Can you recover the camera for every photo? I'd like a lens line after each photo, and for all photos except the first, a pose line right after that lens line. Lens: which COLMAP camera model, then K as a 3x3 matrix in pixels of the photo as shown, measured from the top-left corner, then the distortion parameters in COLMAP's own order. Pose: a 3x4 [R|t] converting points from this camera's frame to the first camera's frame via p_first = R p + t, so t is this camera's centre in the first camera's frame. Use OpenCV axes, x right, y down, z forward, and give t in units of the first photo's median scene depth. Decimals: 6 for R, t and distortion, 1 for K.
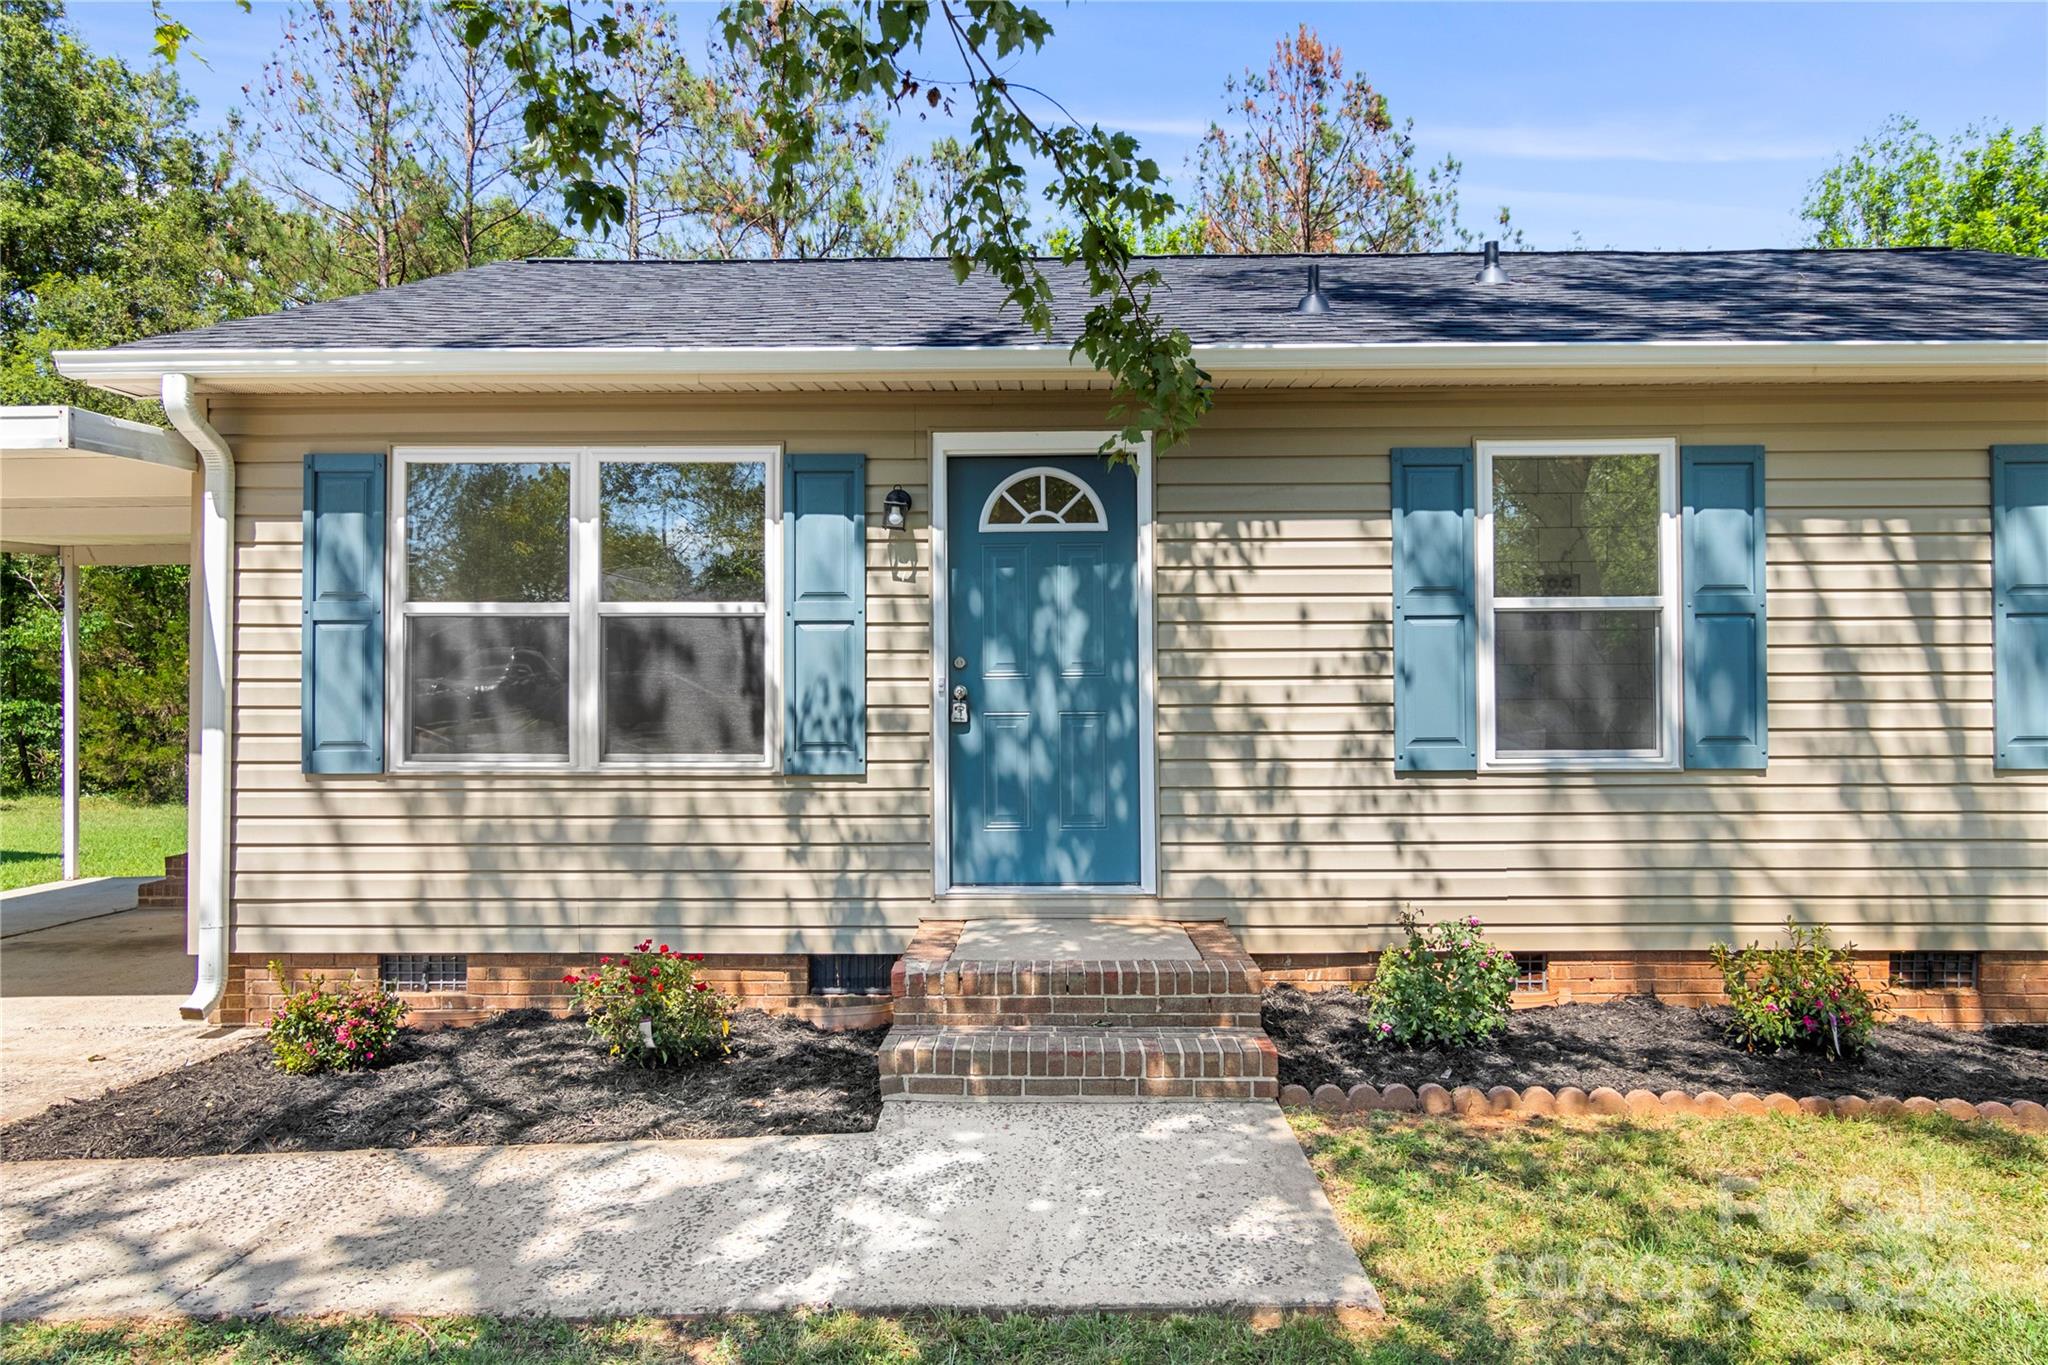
lens RADIAL K [[1282.3, 0, 1016.9], [0, 1282.3, 685.2], [0, 0, 1]] dist [-0.002985, 0.000500]
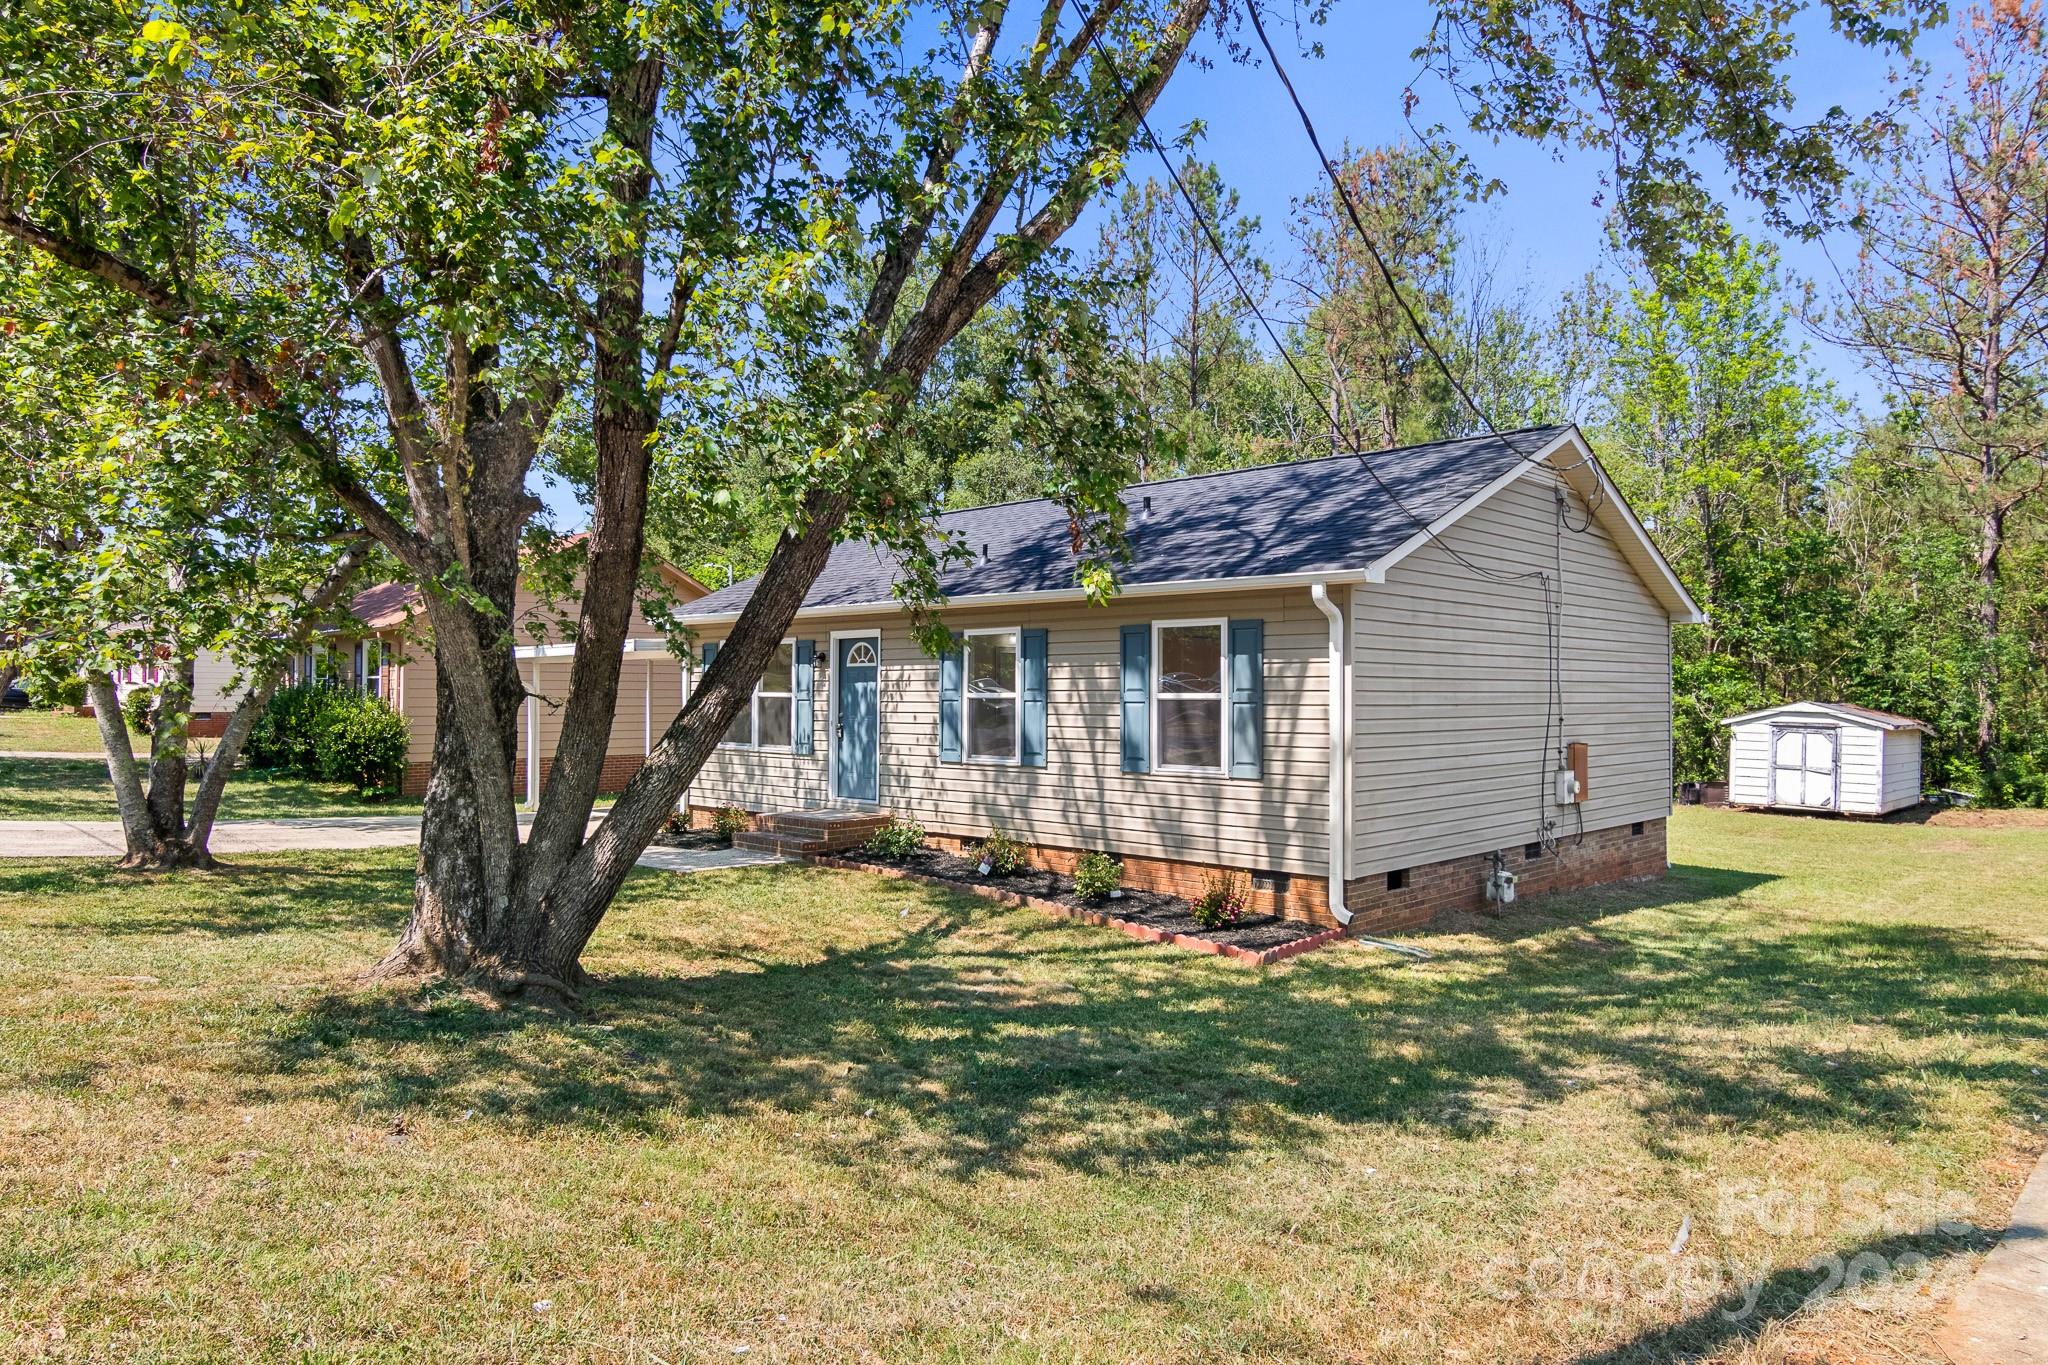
lens RADIAL K [[1282.3, 0, 1030.5], [0, 1282.3, 683.7], [0, 0, 1]] dist [-0.002985, 0.000500]
pose [[0.742793, 0.000780, -0.669520, 2.092776], [-0.005839, 0.999969, -0.005313, -0.071178], [0.669495, 0.007856, 0.742775, -0.760759]]
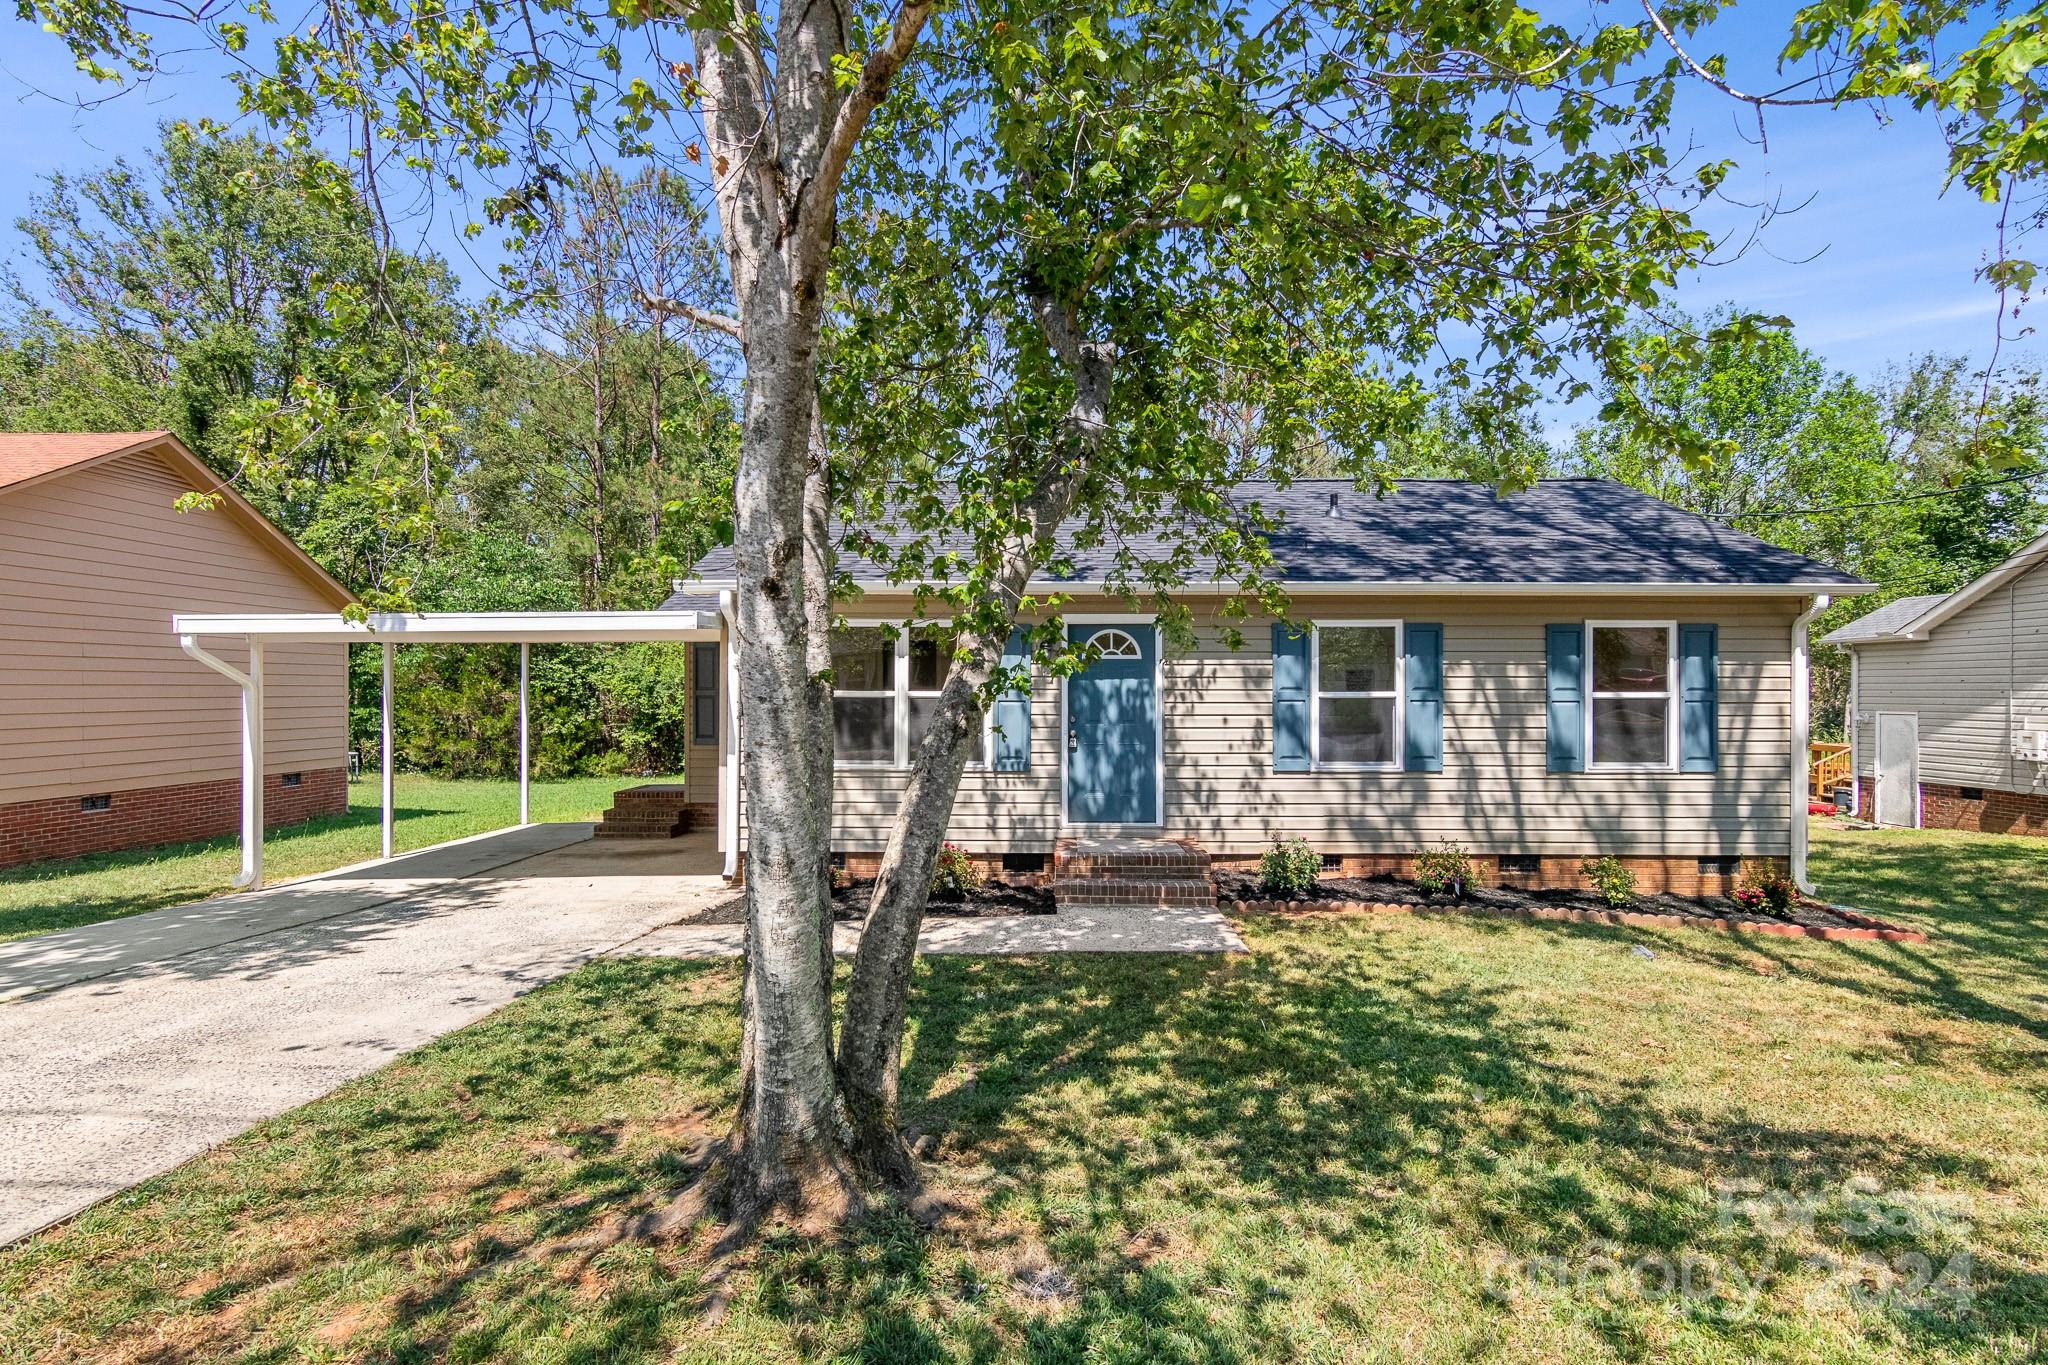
lens RADIAL K [[1056.7, 0, 1032.5], [0, 1056.7, 688.4], [0, 0, 1]] dist [-0.001505, 0.000288]
pose [[0.999745, 0.005477, 0.021916, -0.152978], [-0.005486, 0.999985, 0.000381, -0.070728], [-0.021913, -0.000501, 0.999760, -0.788919]]
